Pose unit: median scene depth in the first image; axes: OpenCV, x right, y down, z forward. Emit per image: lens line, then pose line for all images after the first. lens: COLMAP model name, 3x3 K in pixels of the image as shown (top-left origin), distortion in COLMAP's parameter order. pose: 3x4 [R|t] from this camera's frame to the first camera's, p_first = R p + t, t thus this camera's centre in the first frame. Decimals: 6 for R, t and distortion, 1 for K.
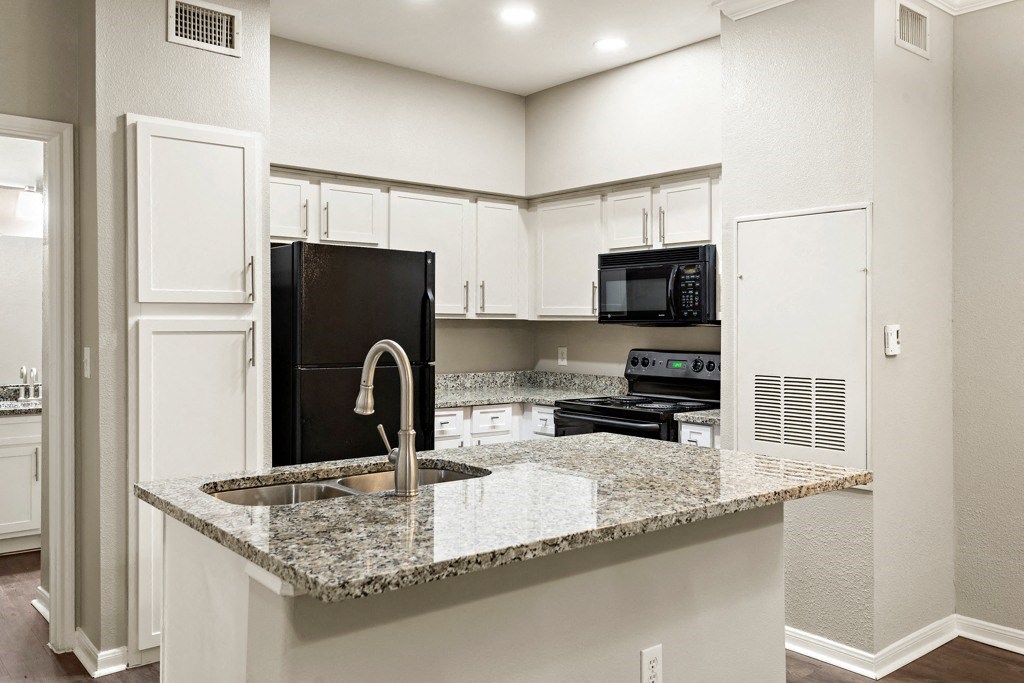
lens RADIAL K [[804.0, 0, 512.0], [0, 804.0, 341.5], [0, 0, 1]] dist [-0.014547, 0.001361]
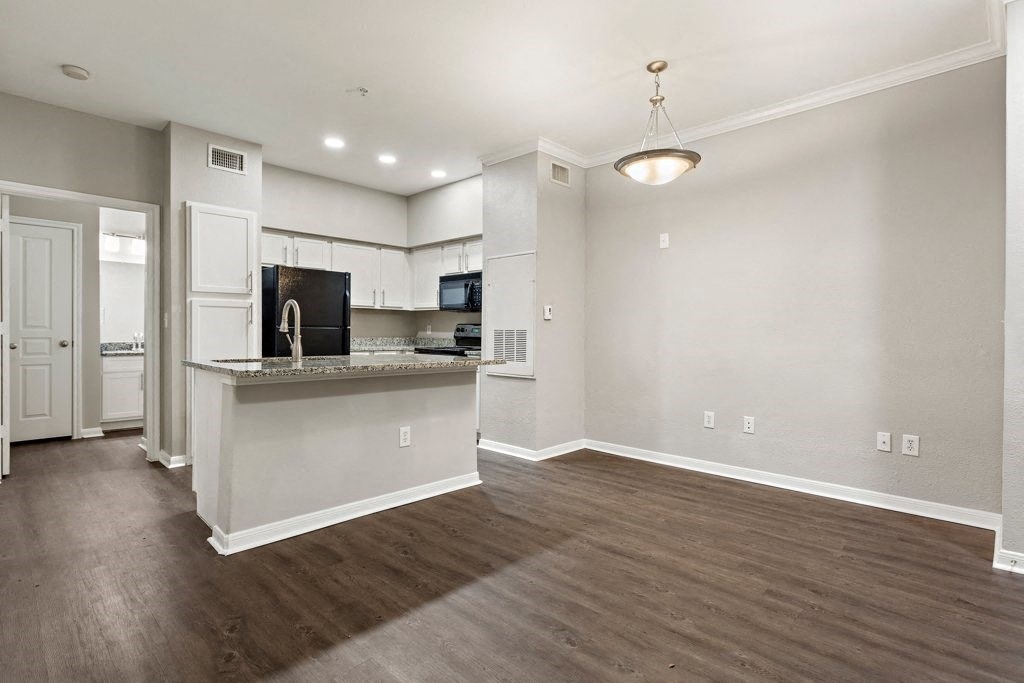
lens RADIAL K [[479.3, 0, 511.0], [0, 479.3, 340.0], [0, 0, 1]] dist [-0.053756, 0.020539]
pose [[0.992094, 0.002400, 0.125471, 0.164977], [-0.002542, 0.999996, 0.000969, 0.059837], [-0.125468, -0.001280, 0.992097, -0.254593]]
